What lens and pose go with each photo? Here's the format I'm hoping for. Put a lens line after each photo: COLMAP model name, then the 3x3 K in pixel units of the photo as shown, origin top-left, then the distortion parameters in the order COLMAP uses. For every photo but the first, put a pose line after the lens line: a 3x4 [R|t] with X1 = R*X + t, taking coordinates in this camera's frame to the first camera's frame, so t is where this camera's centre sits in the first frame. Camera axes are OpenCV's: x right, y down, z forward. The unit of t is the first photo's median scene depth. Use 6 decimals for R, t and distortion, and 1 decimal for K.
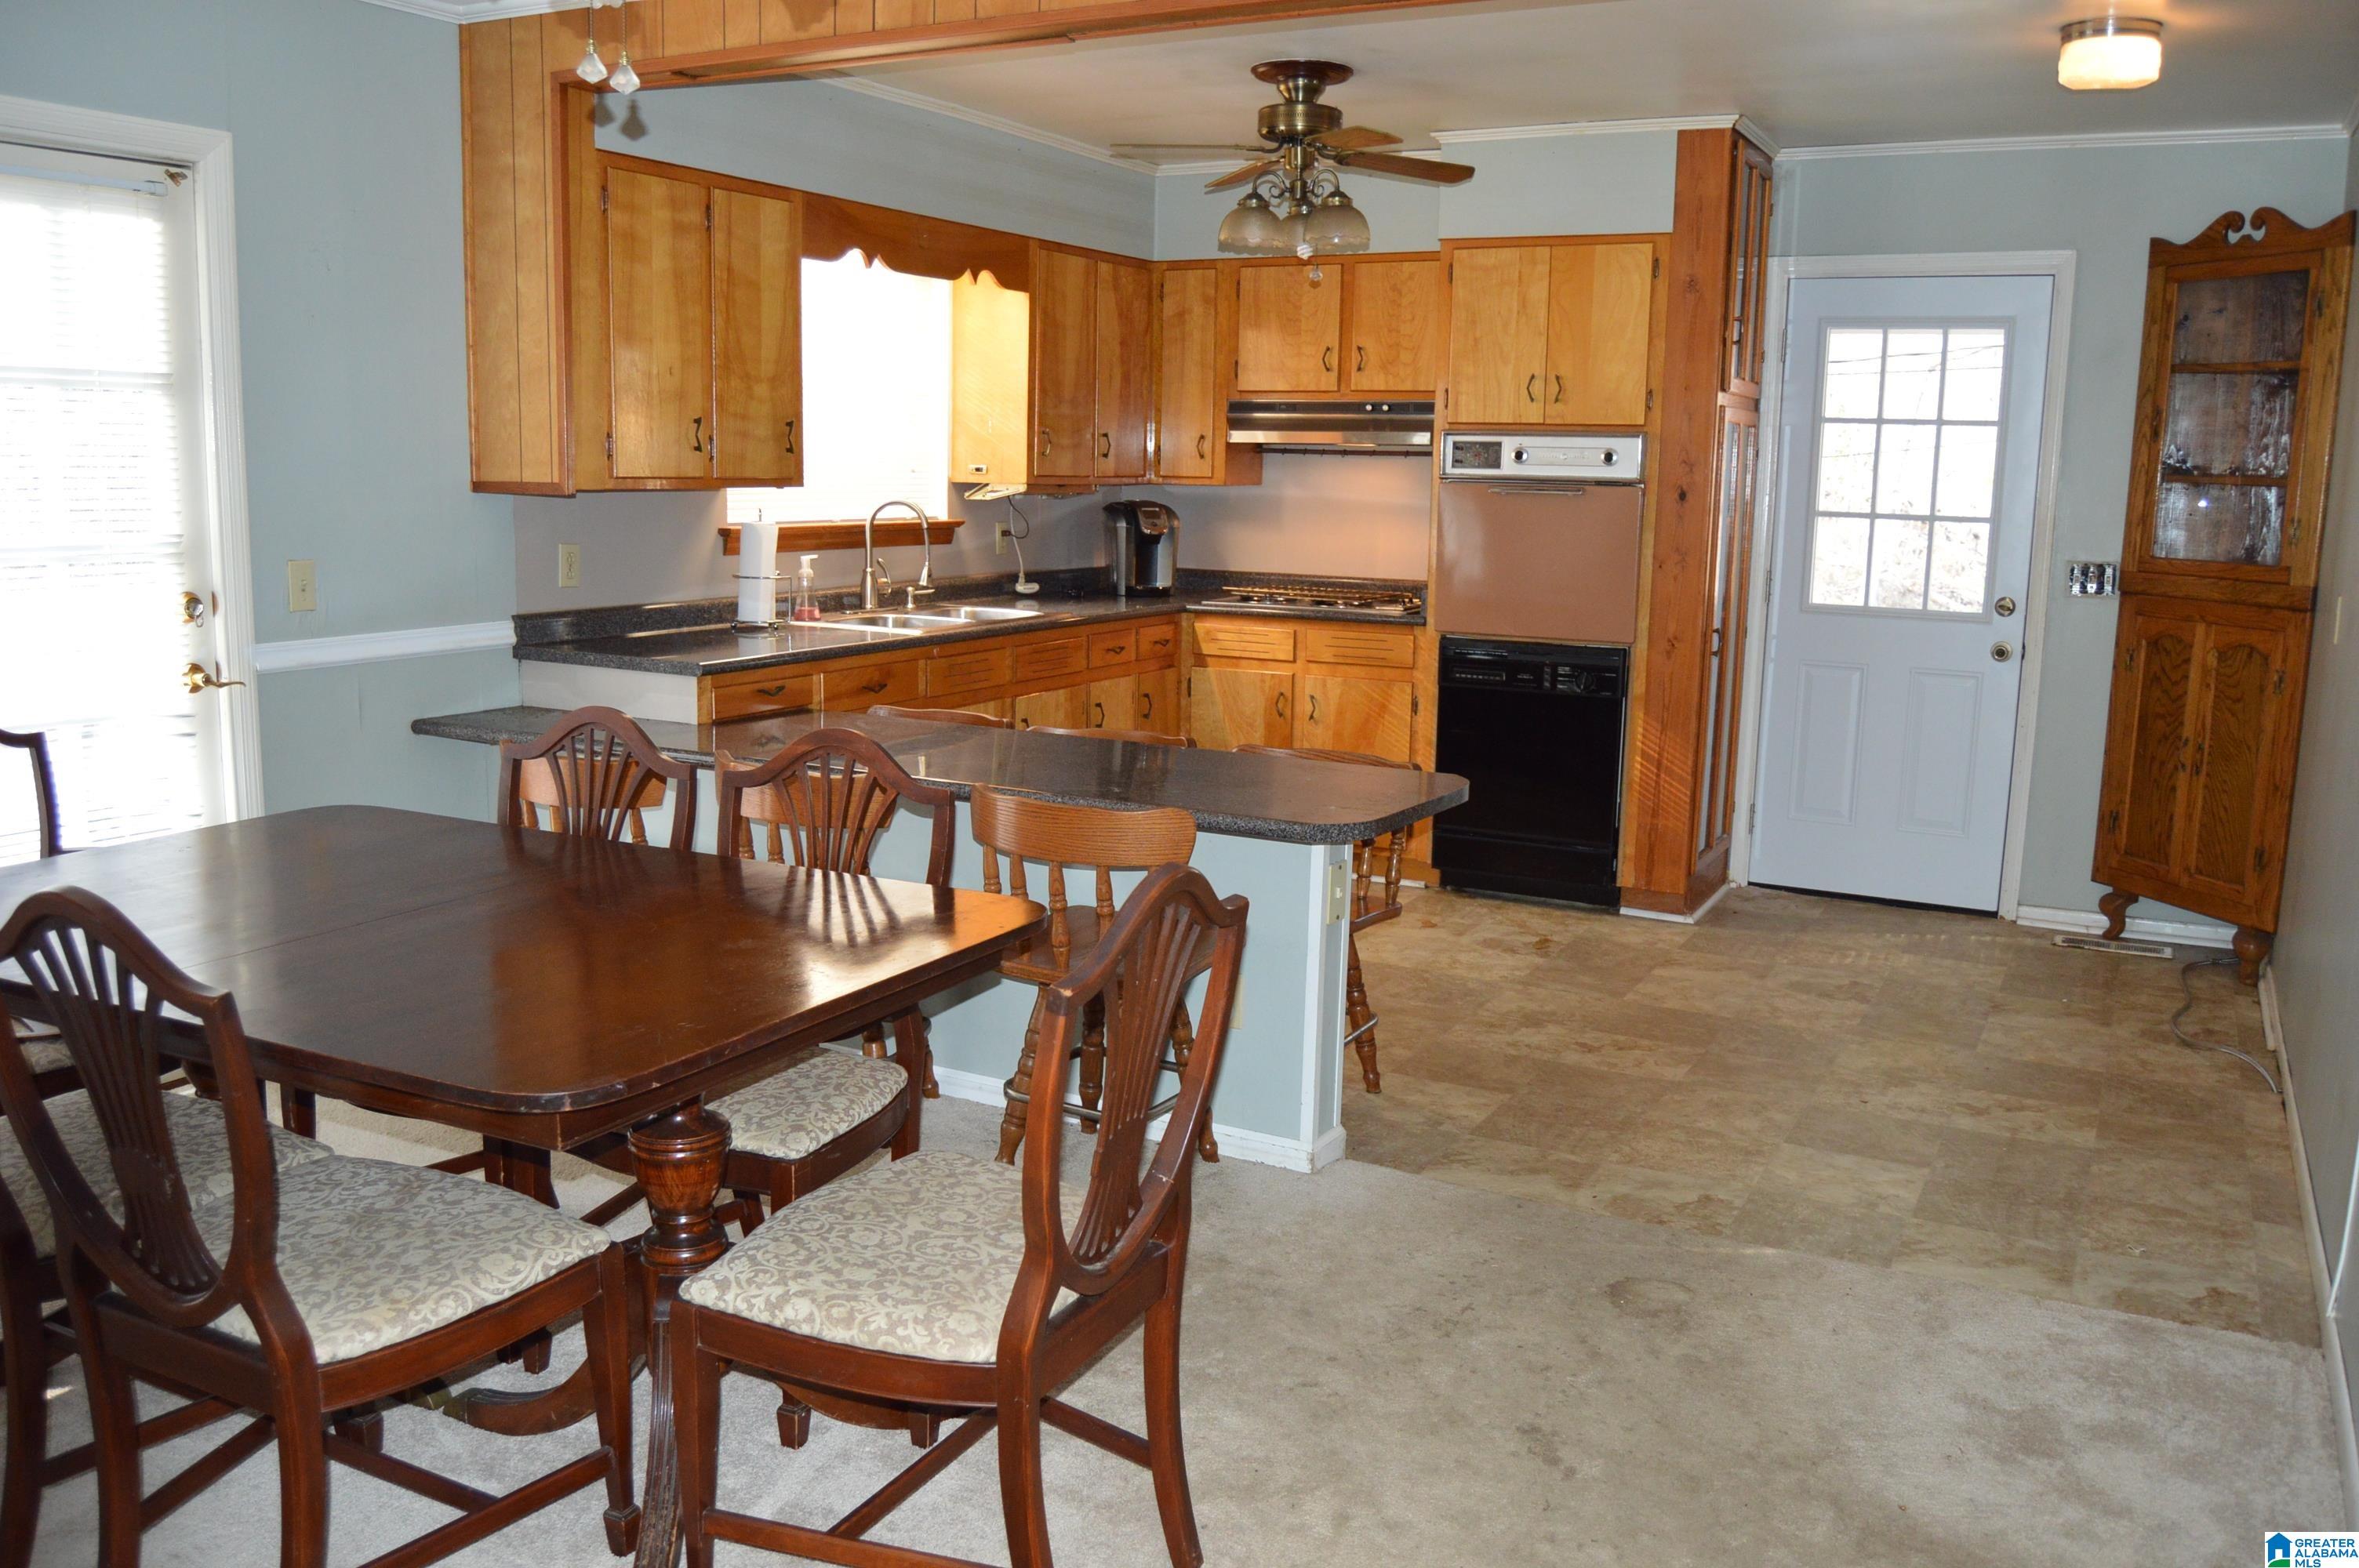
lens RADIAL K [[1864.4, 0, 1179.5], [0, 1864.4, 784.0], [0, 0, 1]] dist [-0.096821, 0.042411]
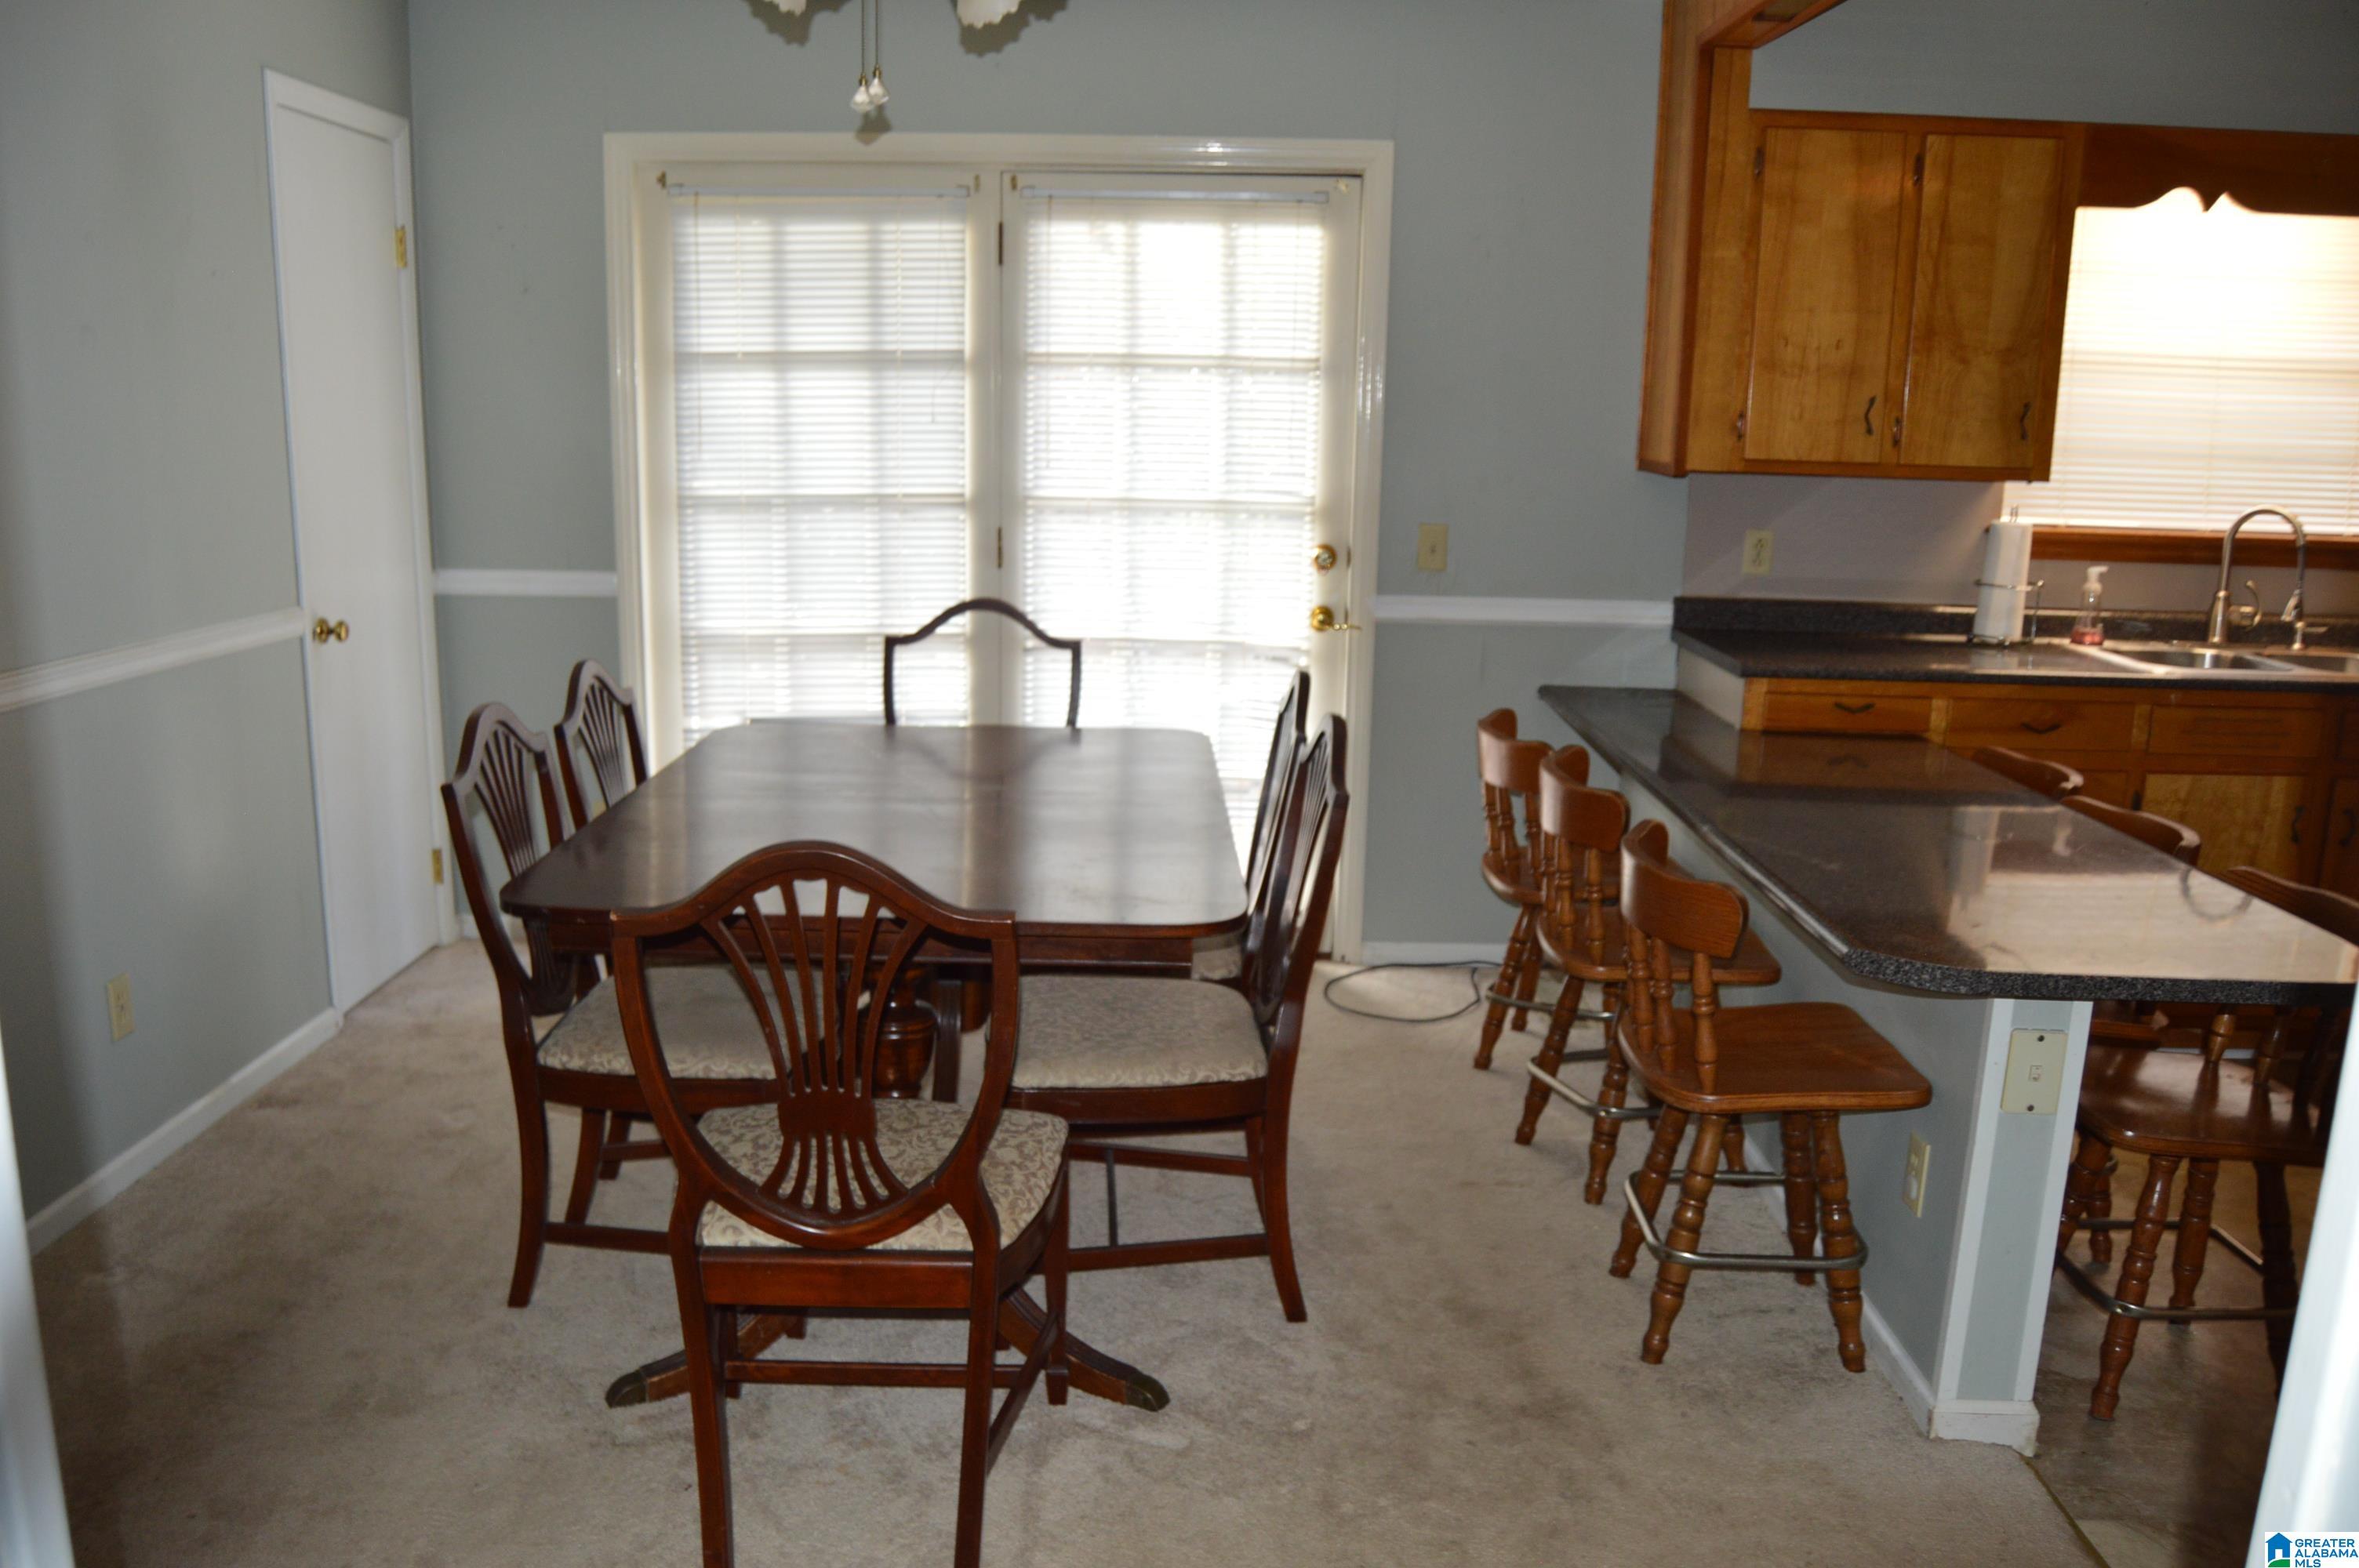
lens RADIAL K [[1860.3, 0, 1153.5], [0, 1860.3, 826.5], [0, 0, 1]] dist [-0.091773, 0.035071]
pose [[0.443235, 0.184324, -0.877250, 0.476329], [-0.161372, 0.979050, 0.124180, -0.057678], [0.881761, 0.086522, 0.463694, 0.359509]]
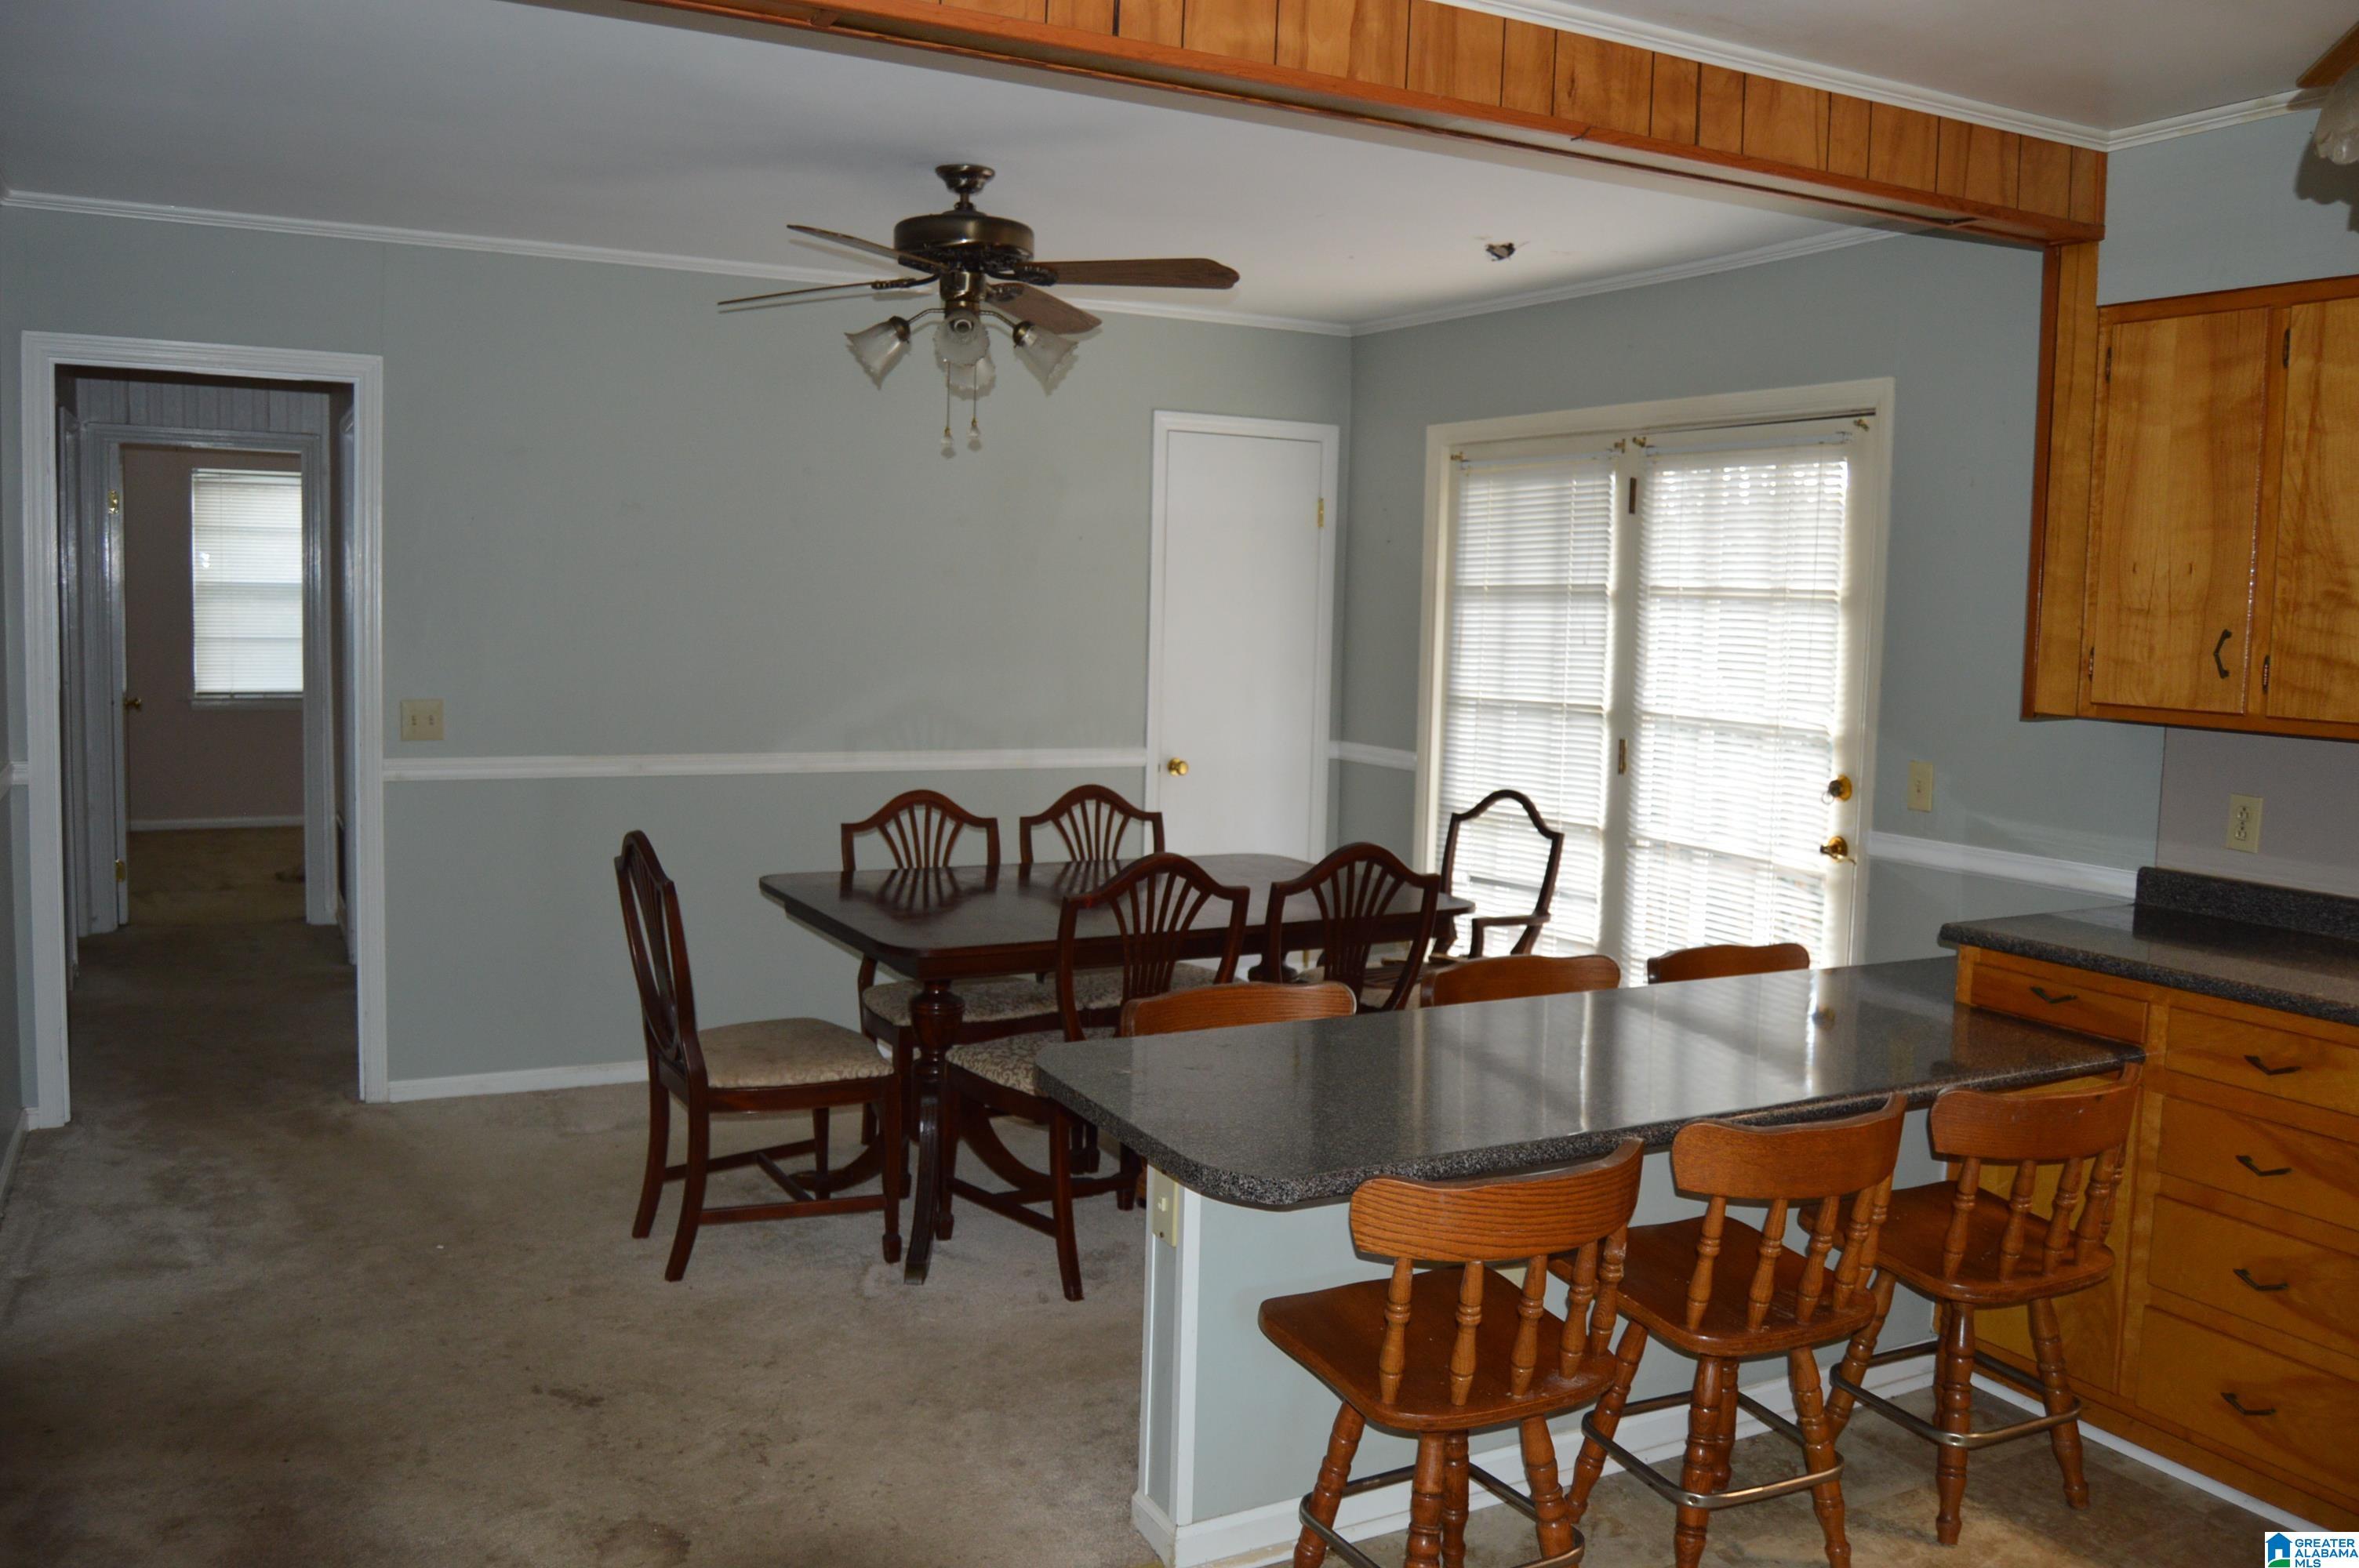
lens RADIAL K [[1864.4, 0, 1179.5], [0, 1864.4, 784.0], [0, 0, 1]] dist [-0.096821, 0.042411]
pose [[-0.561889, 0.045670, -0.825951, 0.655915], [-0.181139, 0.967449, 0.176722, -0.227894], [0.807137, 0.248910, -0.535326, 1.269420]]
